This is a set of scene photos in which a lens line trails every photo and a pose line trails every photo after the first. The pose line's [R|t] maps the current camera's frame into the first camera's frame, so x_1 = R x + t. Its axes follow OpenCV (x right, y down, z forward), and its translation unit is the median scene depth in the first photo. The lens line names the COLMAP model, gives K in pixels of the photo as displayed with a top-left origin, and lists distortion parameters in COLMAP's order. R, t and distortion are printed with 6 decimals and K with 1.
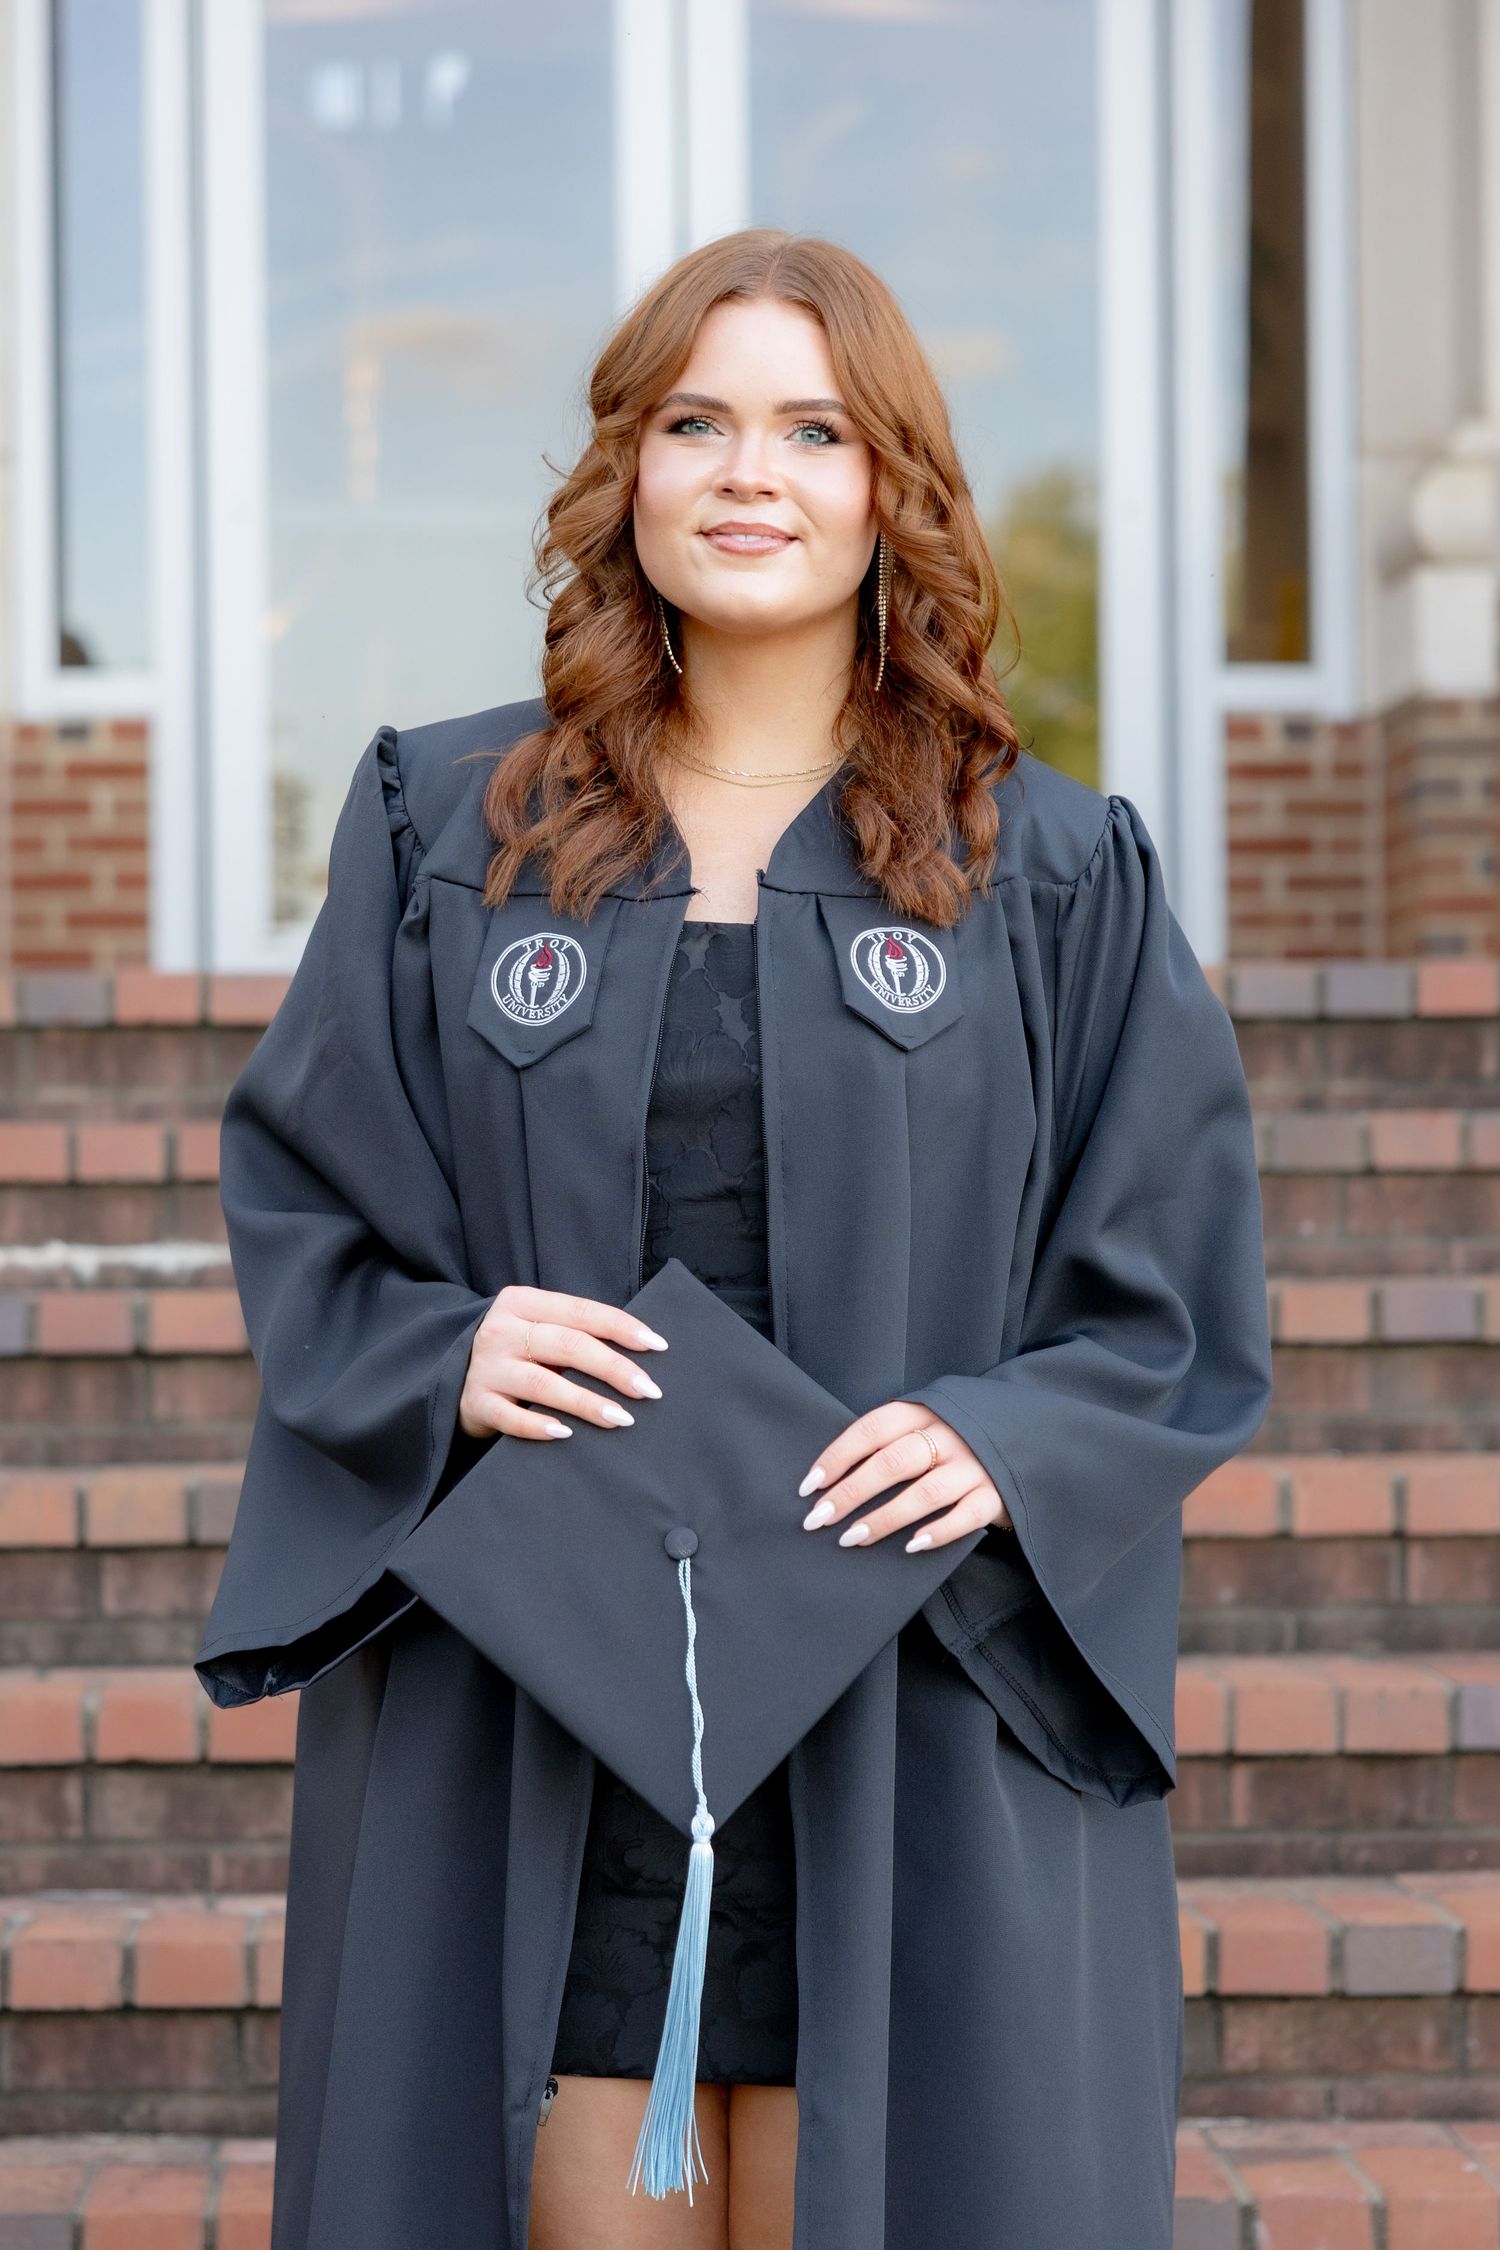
lens RADIAL K [[5488.9, 0, 648.8], [0, 5488.9, 1256.5], [0, 0, 1]] dist [0.015390, 0.492687]
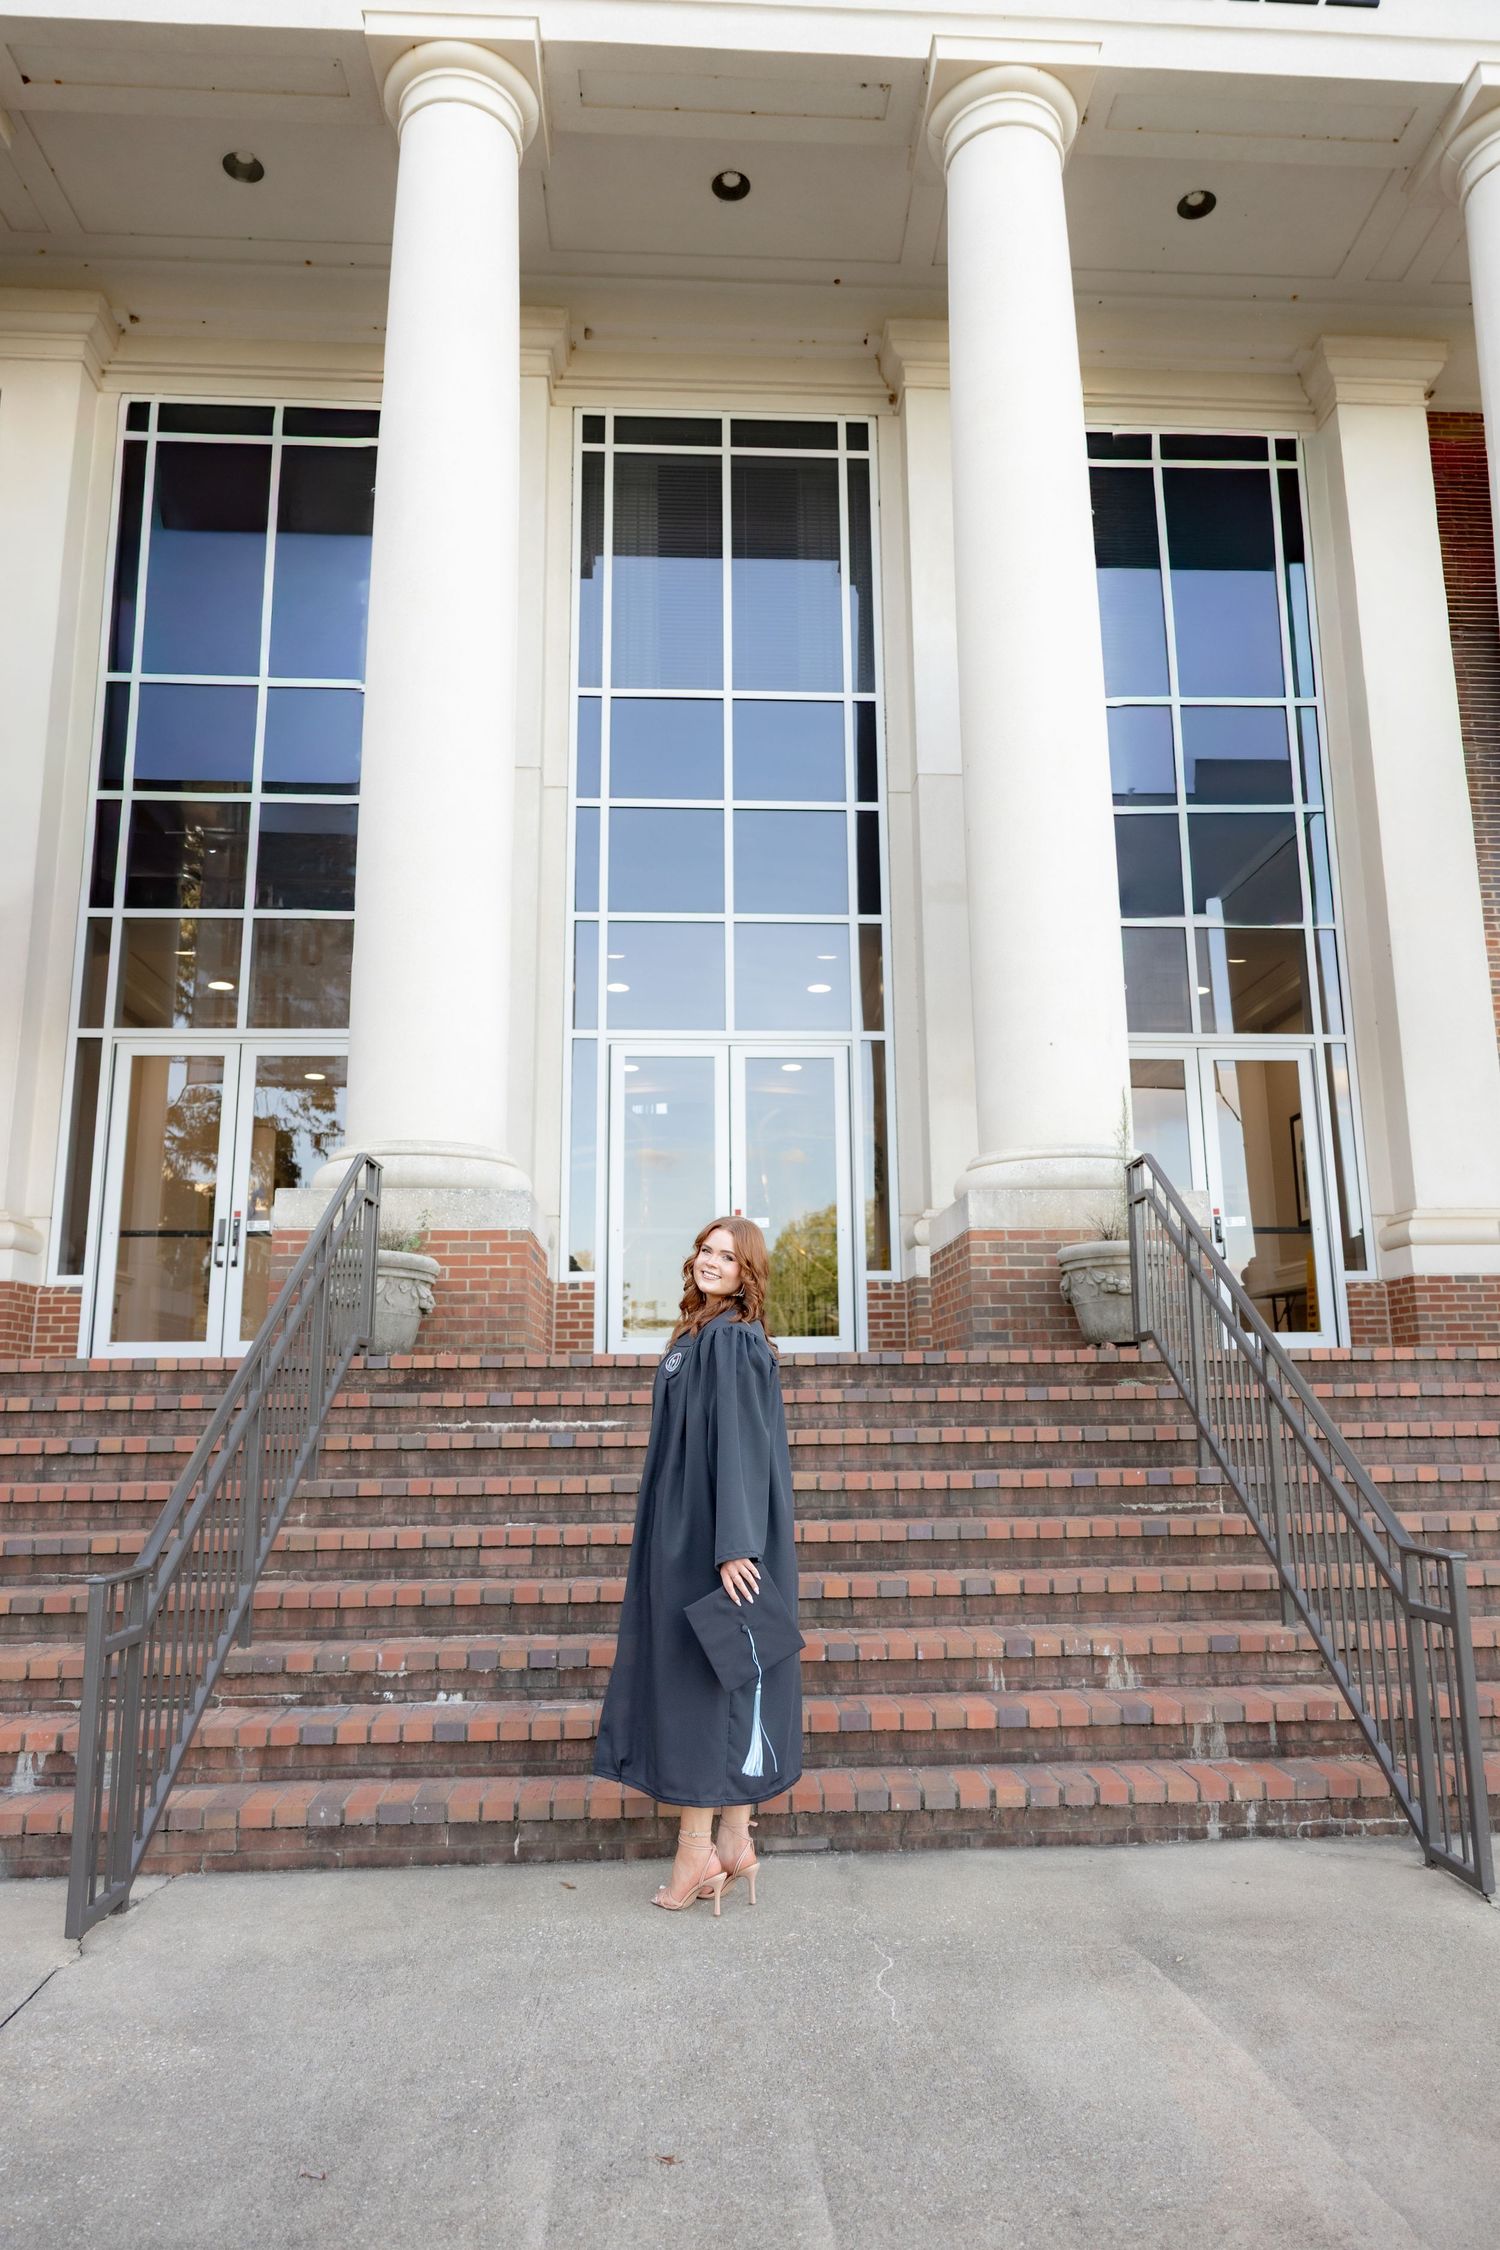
lens RADIAL K [[1577.1, 0, 780.5], [0, 1577.1, 1094.7], [0, 0, 1]] dist [0.007668, 0.004173]
pose [[0.999312, 0.004901, 0.036760, 0.000163], [0.002692, 0.979030, -0.203699, 0.000112], [-0.036988, 0.203657, 0.978343, -0.246395]]
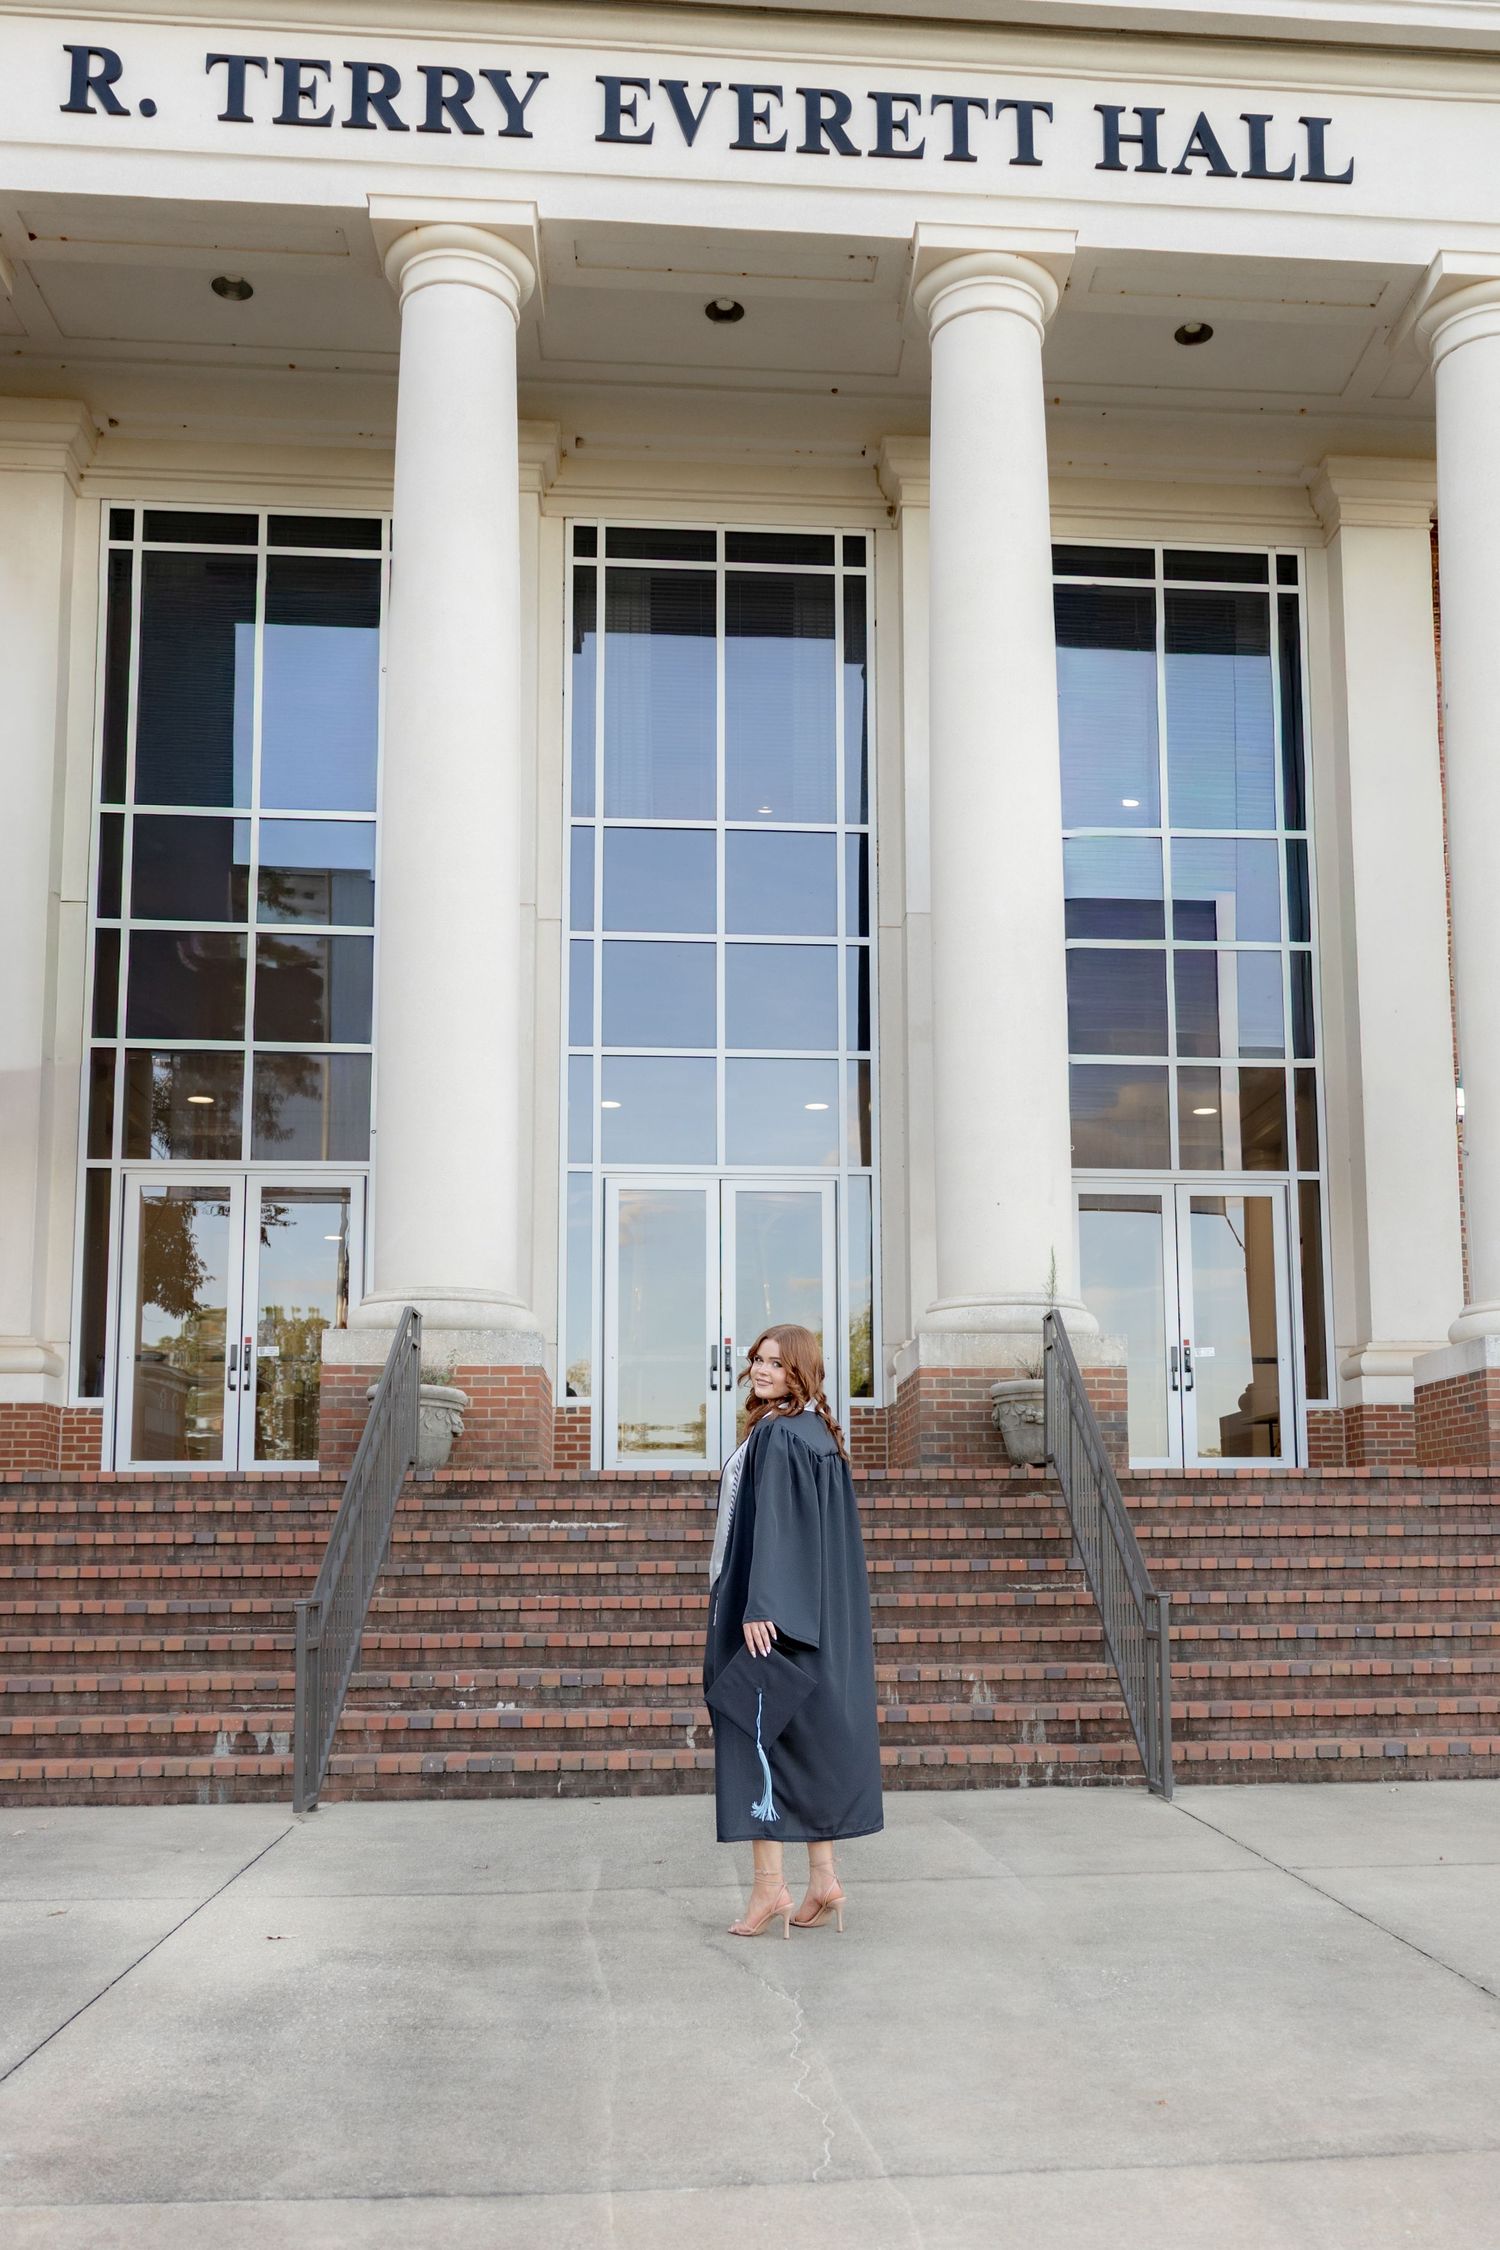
lens RADIAL K [[2089.9, 0, 874.4], [0, 2089.9, 1334.4], [0, 0, 1]] dist [0.002787, -0.010752]
pose [[0.997718, 0.008085, 0.067036, 0.030867], [-0.000349, 0.993410, -0.114615, 0.051349], [-0.067521, 0.114330, 0.991146, -1.082344]]
